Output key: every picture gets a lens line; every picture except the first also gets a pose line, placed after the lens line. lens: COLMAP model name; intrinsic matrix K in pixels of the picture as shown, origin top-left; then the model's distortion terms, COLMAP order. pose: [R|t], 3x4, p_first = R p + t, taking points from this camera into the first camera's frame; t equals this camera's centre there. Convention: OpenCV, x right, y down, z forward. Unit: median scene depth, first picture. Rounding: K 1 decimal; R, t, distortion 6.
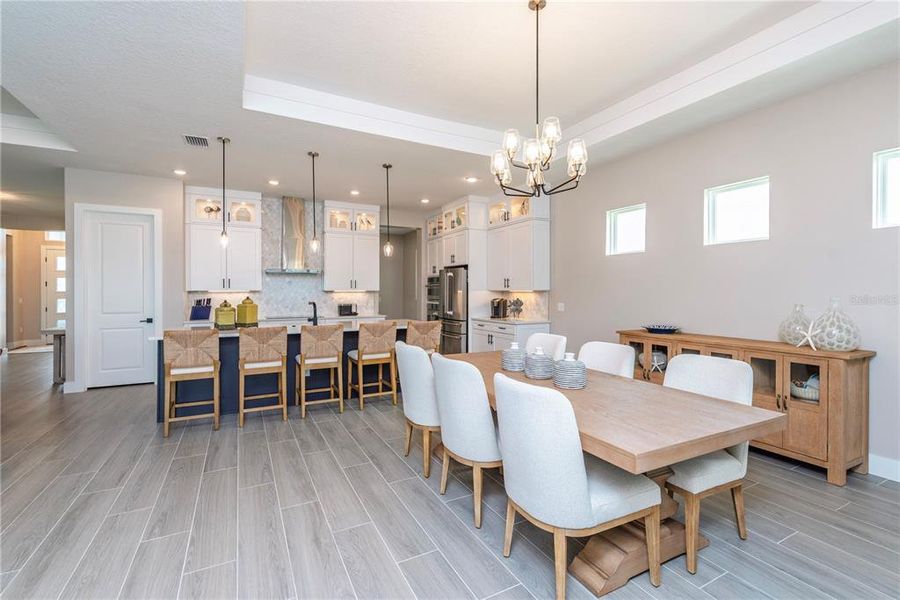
lens RADIAL K [[396.5, 0, 449.5], [0, 396.5, 293.8], [0, 0, 1]] dist [-0.000038, -0.001307]
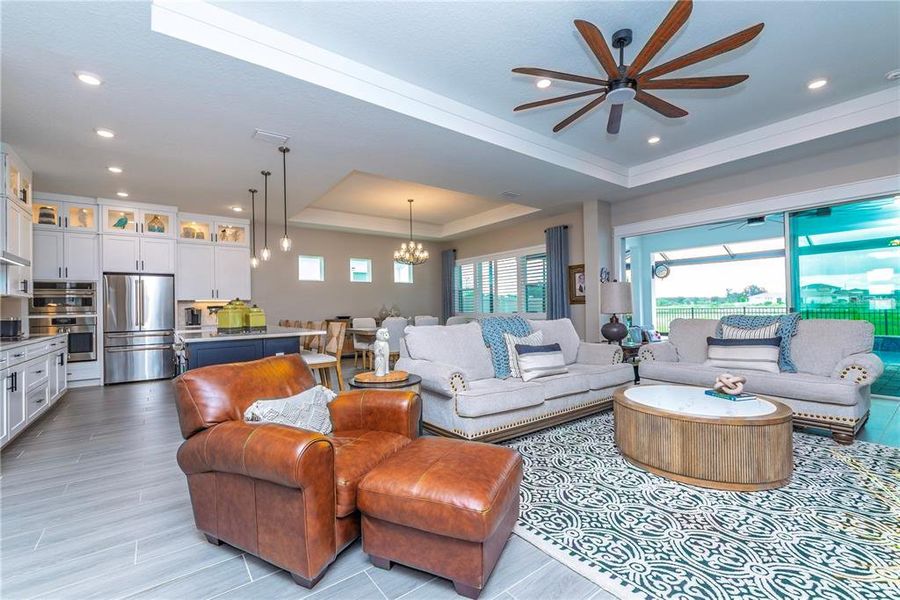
lens RADIAL K [[387.8, 0, 452.8], [0, 387.8, 301.8], [0, 0, 1]] dist [-0.002939, 0.000021]
pose [[-0.166294, 0.018190, 0.985908, -1.124361], [0.025831, 0.999567, -0.014085, 0.031872], [-0.985738, 0.023124, -0.166692, 0.493599]]
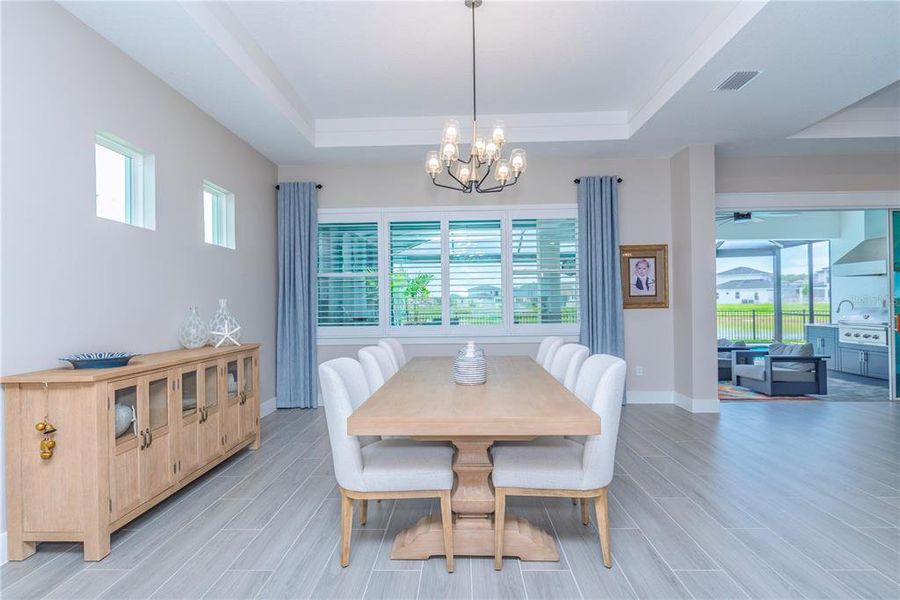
lens RADIAL K [[446.8, 0, 445.4], [0, 446.8, 303.1], [0, 0, 1]] dist [0.000171, -0.000358]
pose [[-0.860827, 0.012083, 0.508754, -0.113054], [0.016953, 0.999844, 0.004938, 0.010814], [-0.508615, 0.012875, -0.860898, 0.840259]]
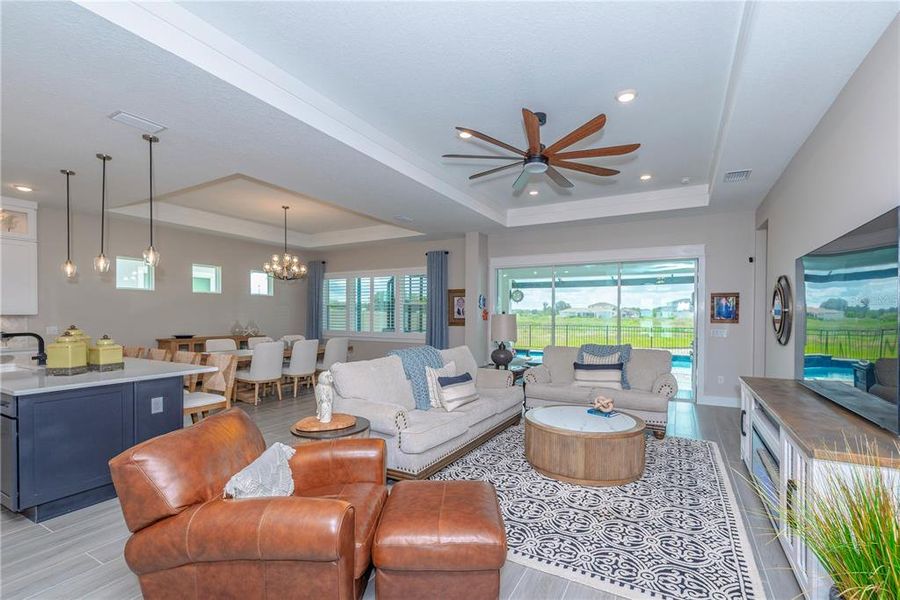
lens RADIAL K [[396.5, 0, 472.7], [0, 396.5, 316.7], [0, 0, 1]] dist [-0.000038, -0.001307]
pose [[-0.570341, -0.007567, 0.821373, -1.119326], [-0.000033, 0.999958, 0.009190, -0.011299], [-0.821408, 0.005214, -0.570317, 0.618323]]
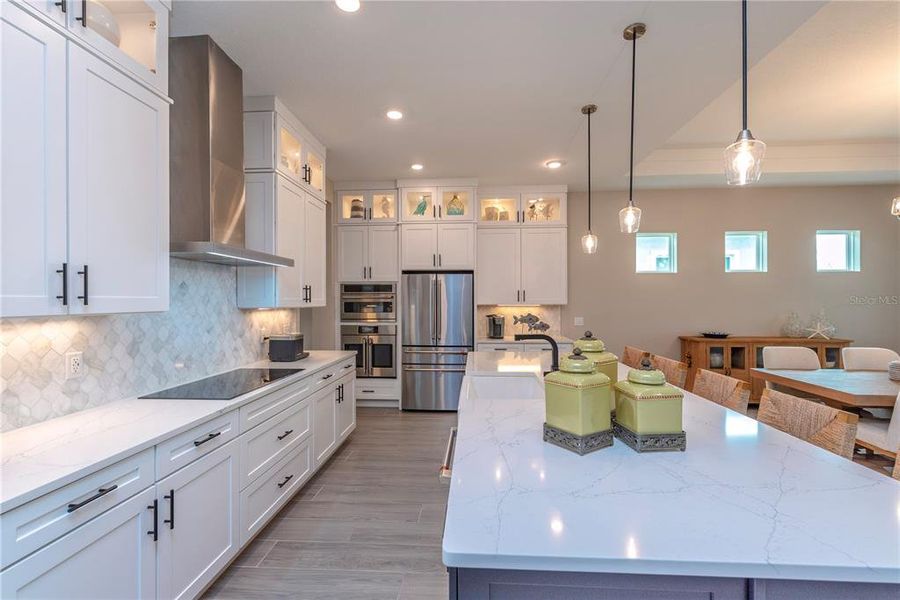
lens RADIAL K [[387.8, 0, 448.9], [0, 387.8, 302.7], [0, 0, 1]] dist [-0.002939, 0.000021]
pose [[0.526341, -0.004004, 0.850264, -0.642515], [0.006311, 0.999980, 0.000802, -0.014351], [-0.850250, 0.004944, 0.526356, 0.699363]]
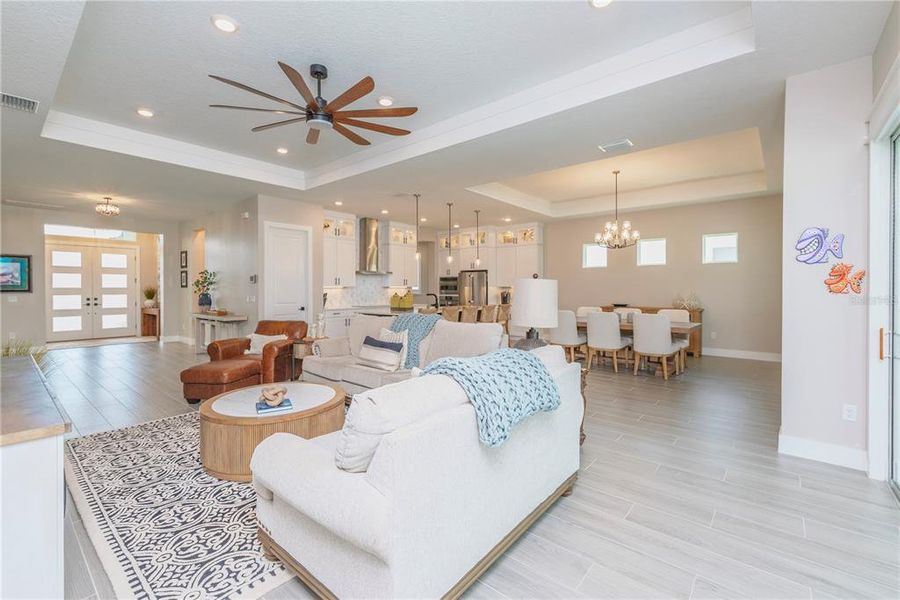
lens RADIAL K [[396.5, 0, 446.8], [0, 396.5, 288.2], [0, 0, 1]] dist [-0.000038, -0.001307]
pose [[0.928979, -0.000571, 0.370131, -0.719388], [0.003030, 0.999977, -0.006063, 0.007242], [-0.370119, 0.006754, 0.928960, -0.400359]]
